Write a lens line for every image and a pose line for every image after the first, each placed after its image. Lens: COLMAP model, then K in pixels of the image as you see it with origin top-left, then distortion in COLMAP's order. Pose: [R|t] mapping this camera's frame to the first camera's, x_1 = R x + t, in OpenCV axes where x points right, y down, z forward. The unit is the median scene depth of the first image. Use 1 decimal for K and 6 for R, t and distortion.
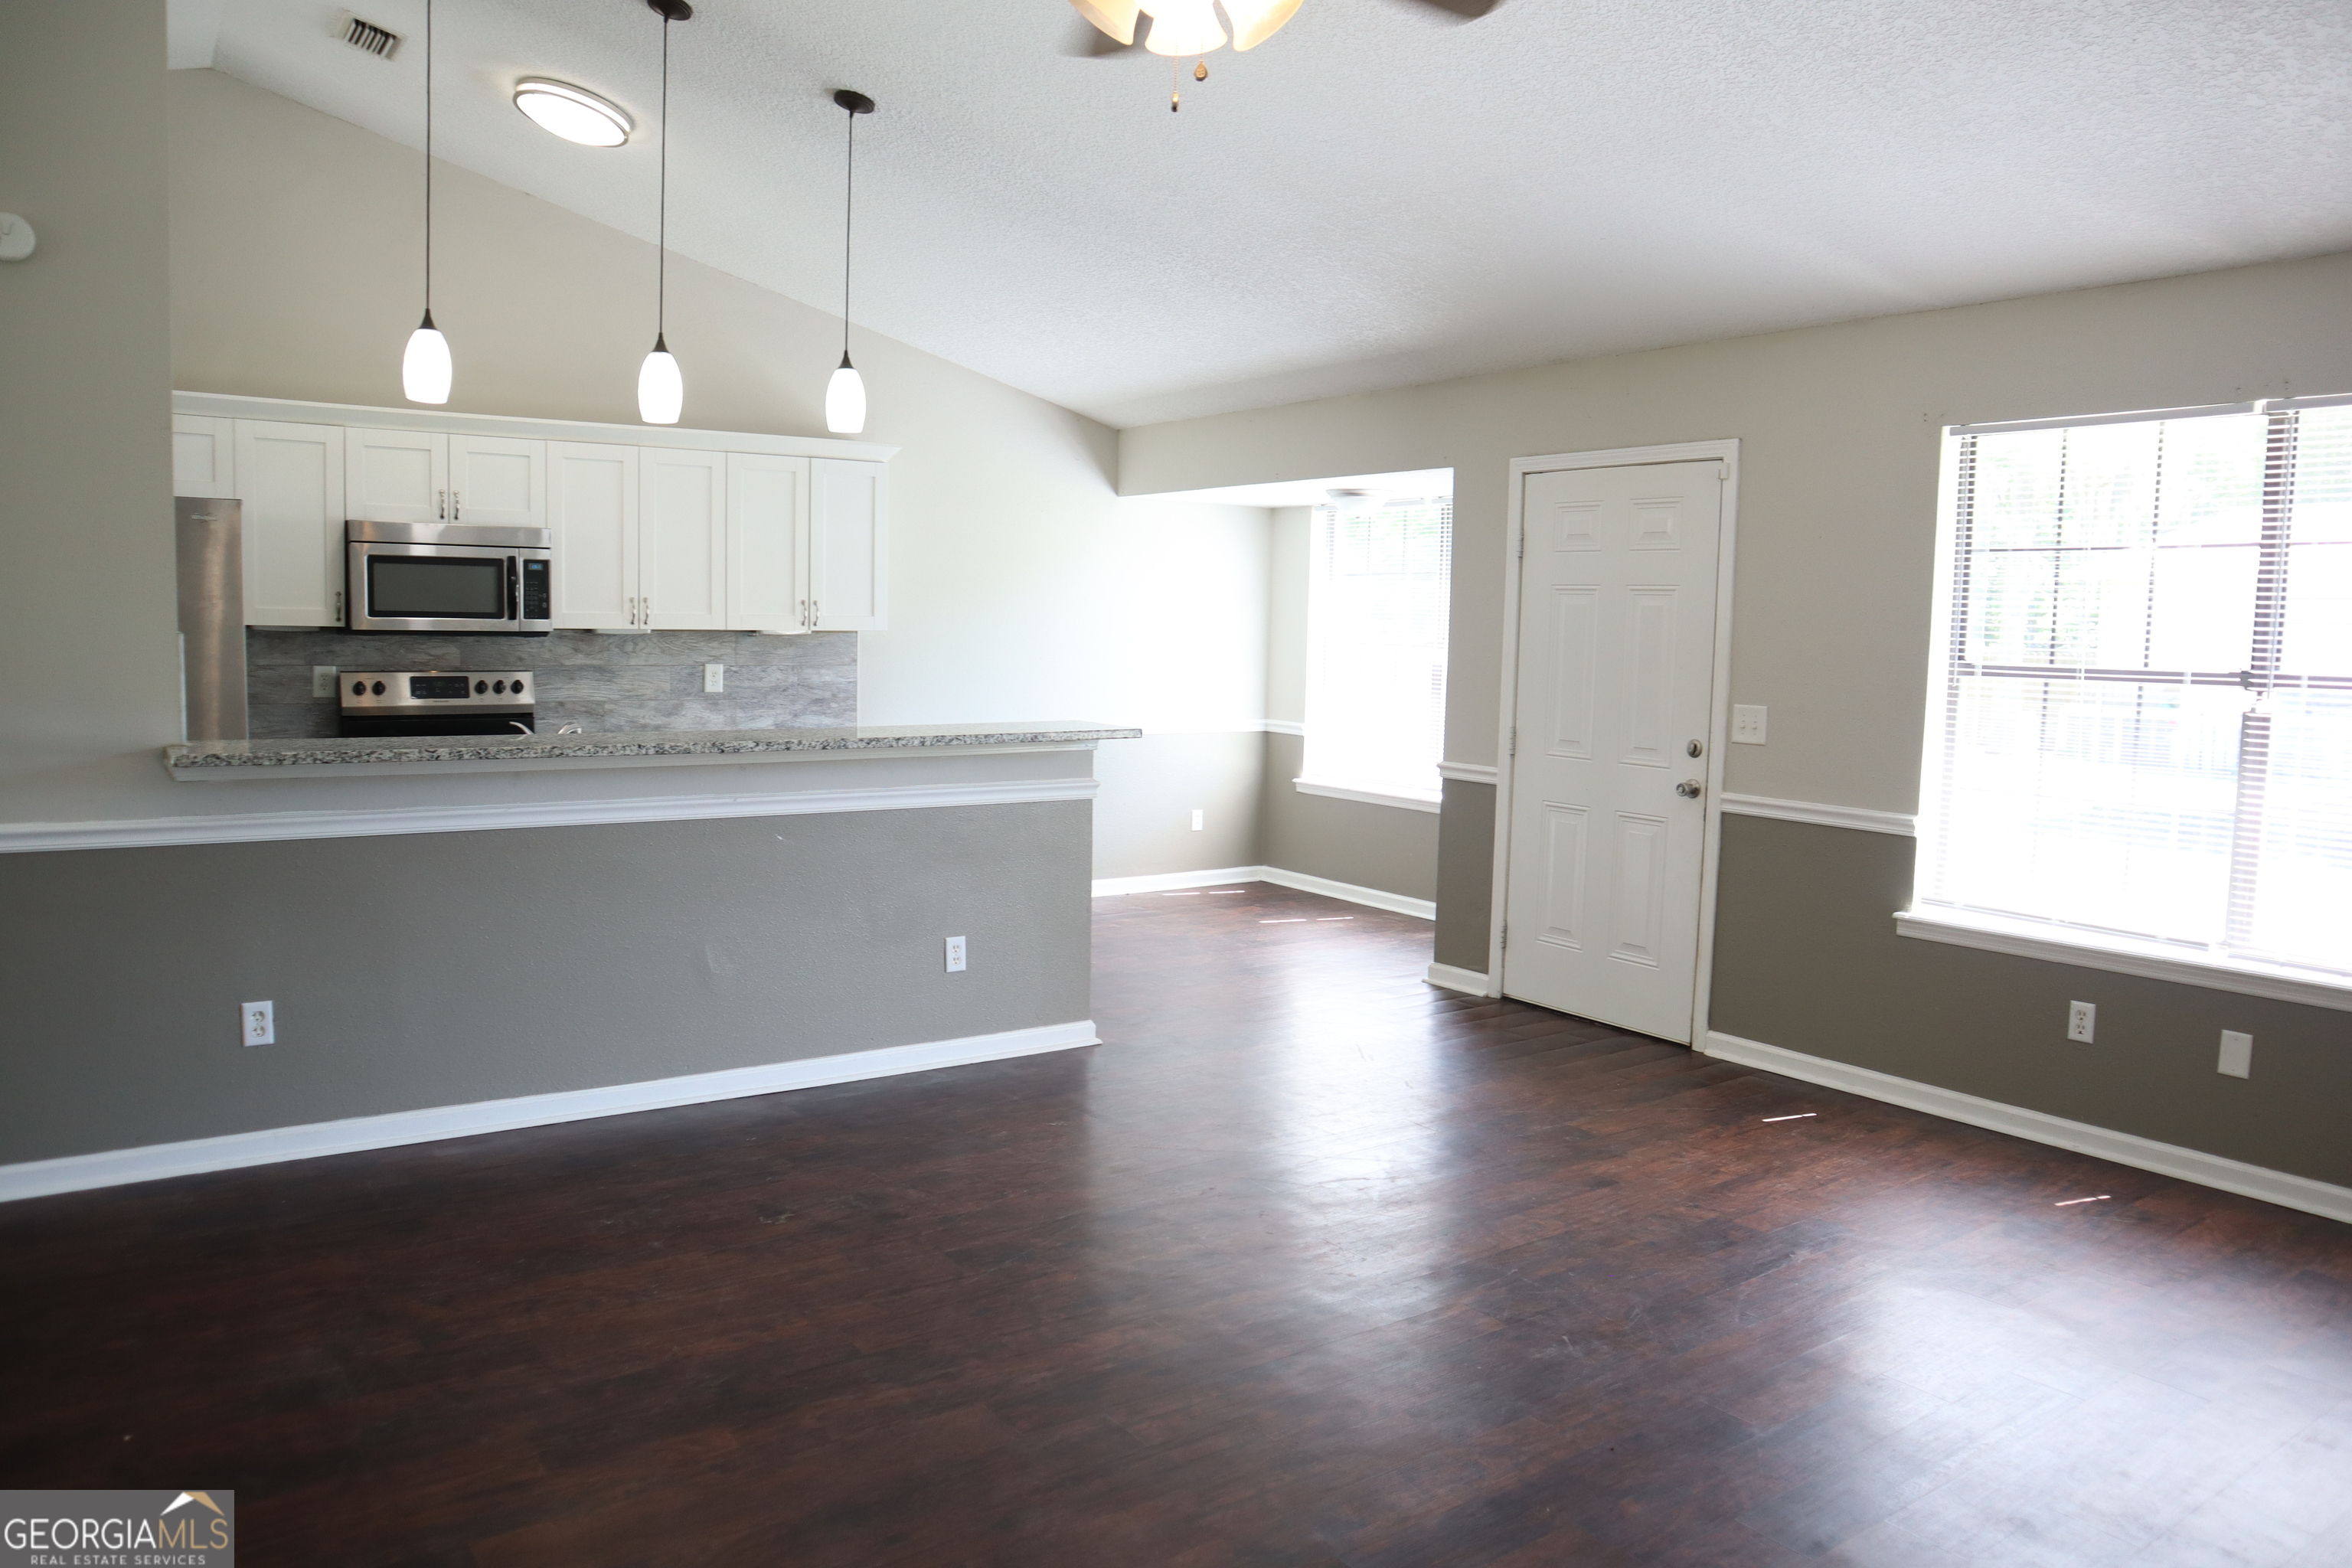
lens RADIAL K [[1695.5, 0, 1145.0], [0, 1695.5, 775.2], [0, 0, 1]] dist [-0.118879, 0.076310]
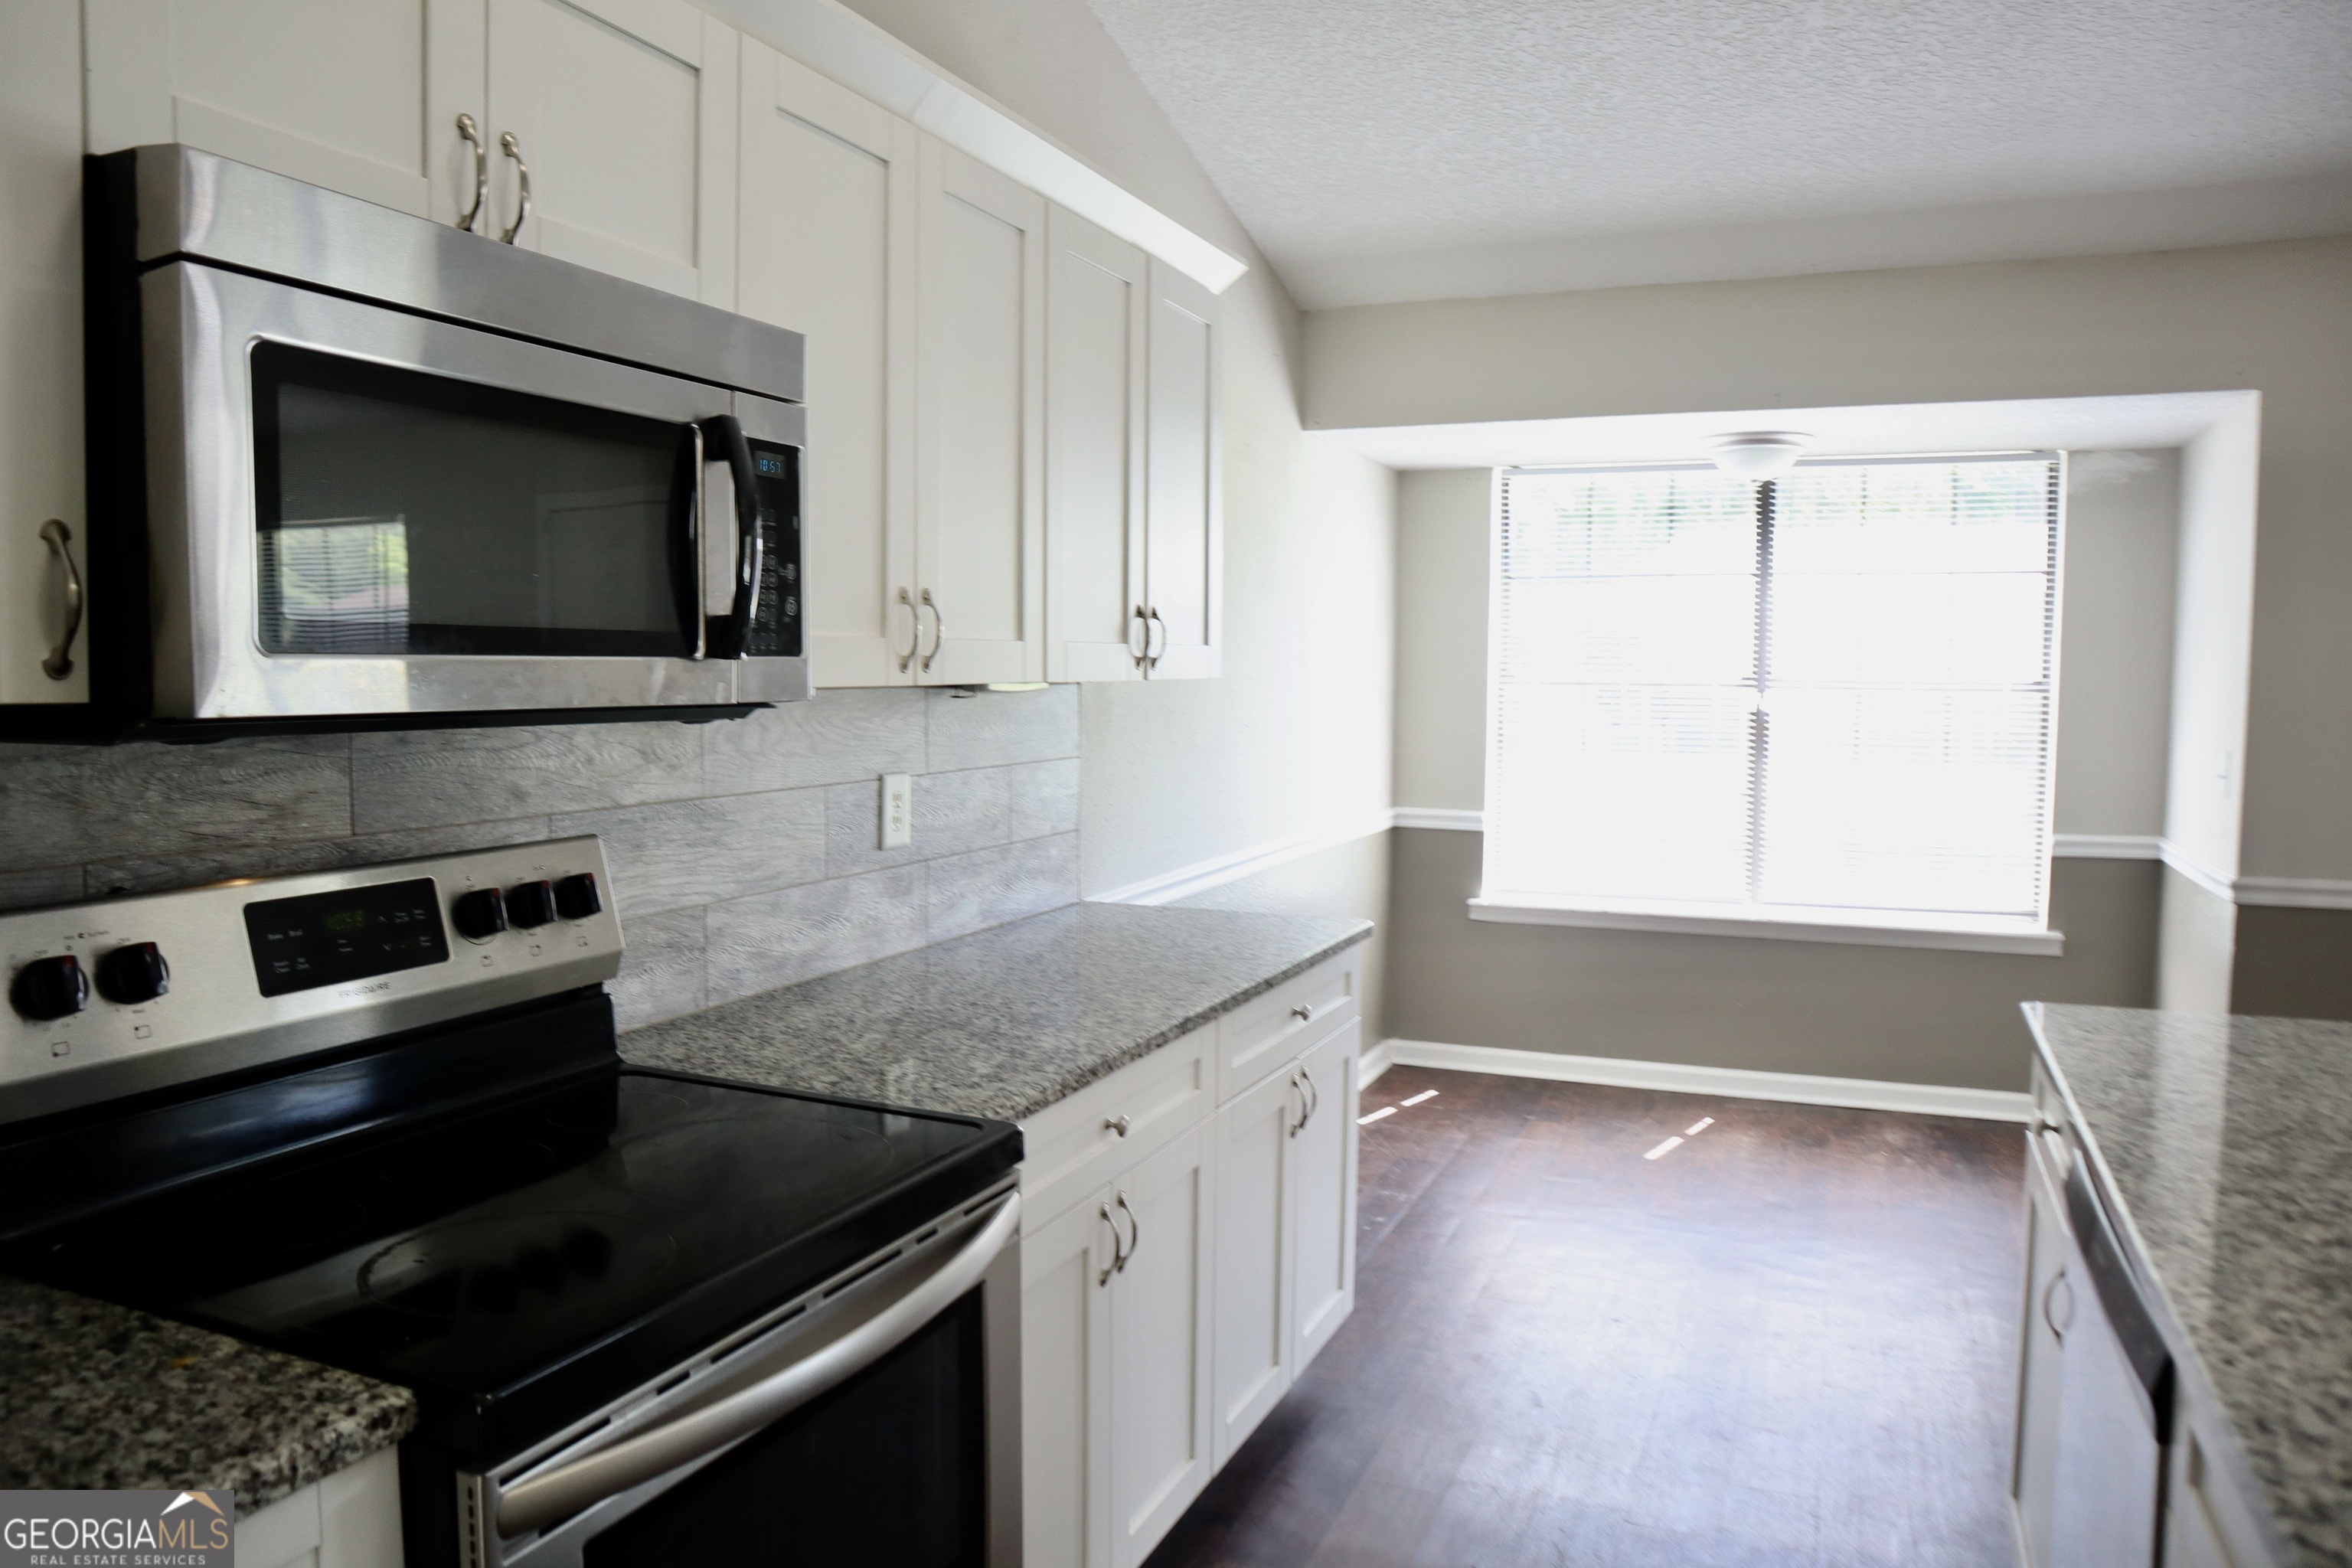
lens RADIAL K [[1649.0, 0, 1176.0], [0, 1649.0, 784.0], [0, 0, 1]] dist [-0.128363, 0.092778]
pose [[0.835106, -0.056318, 0.547198, -0.404485], [0.063150, 0.997984, 0.006338, -0.061988], [-0.546452, 0.029263, 0.836979, 0.652075]]
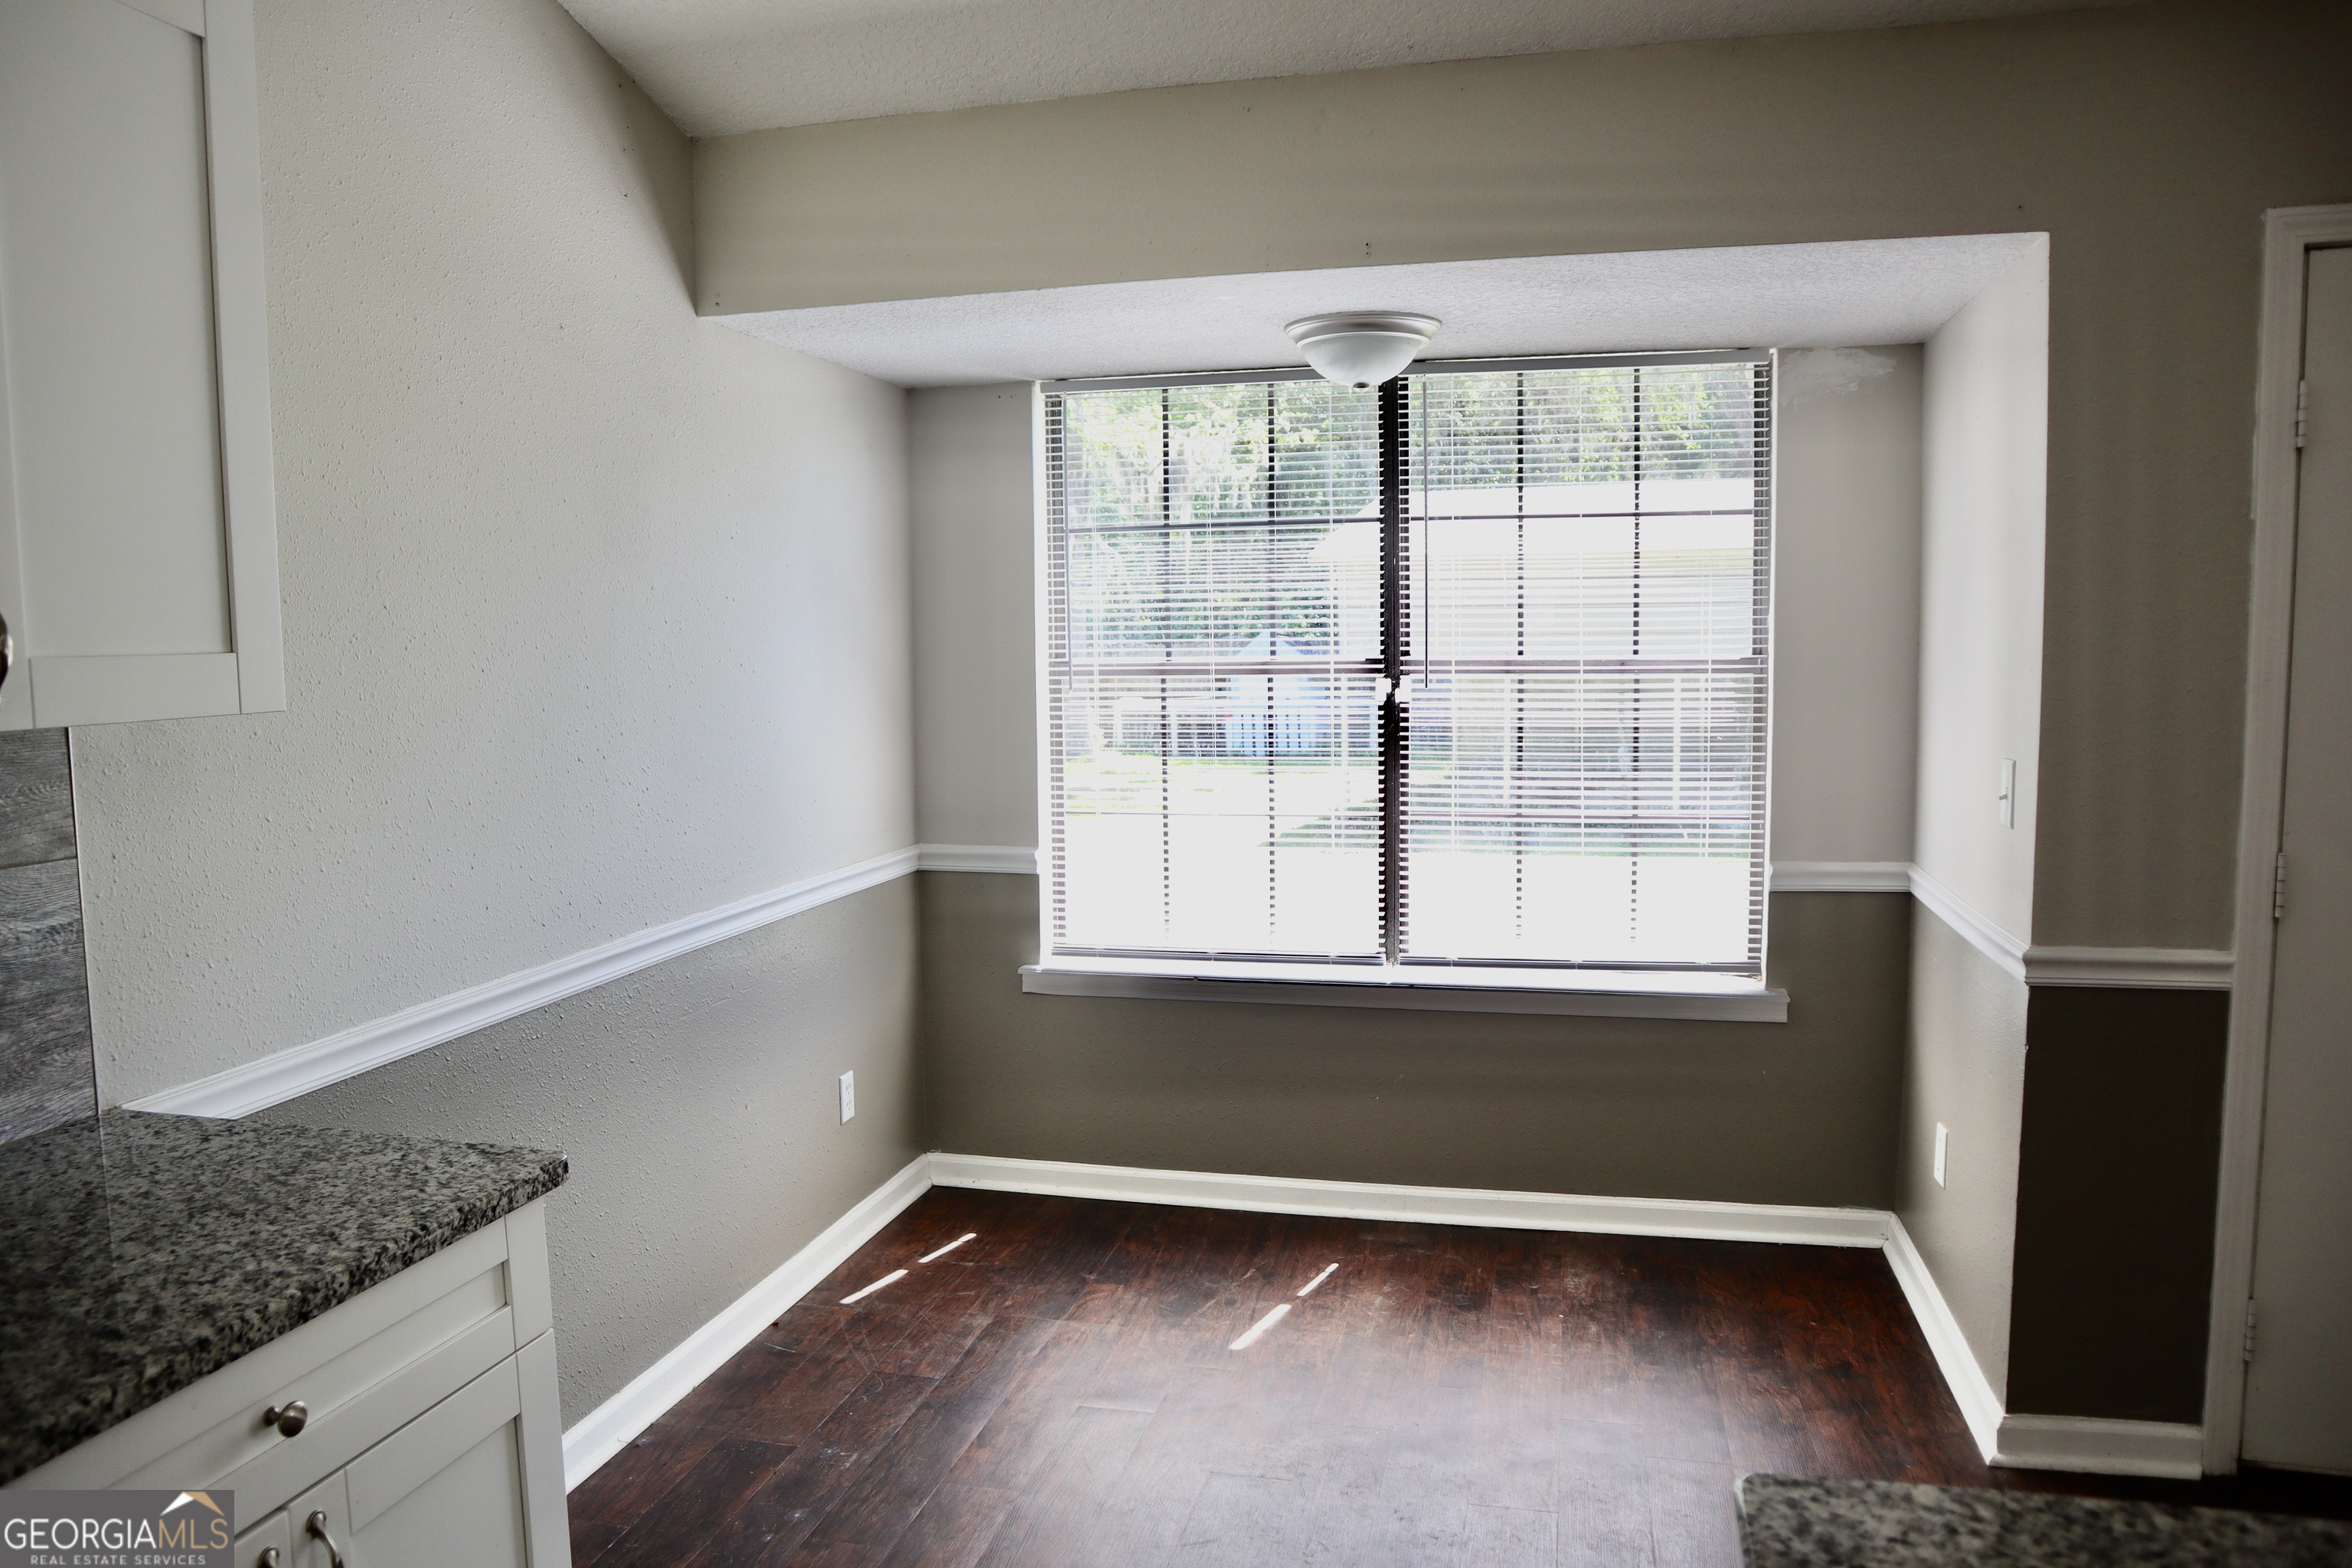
lens RADIAL K [[1649.0, 0, 1176.0], [0, 1649.0, 784.0], [0, 0, 1]] dist [-0.128363, 0.092778]
pose [[0.738569, -0.090800, 0.668035, -0.214308], [0.090957, 0.995250, 0.034715, -0.072336], [-0.668013, 0.035123, 0.743320, 0.755485]]
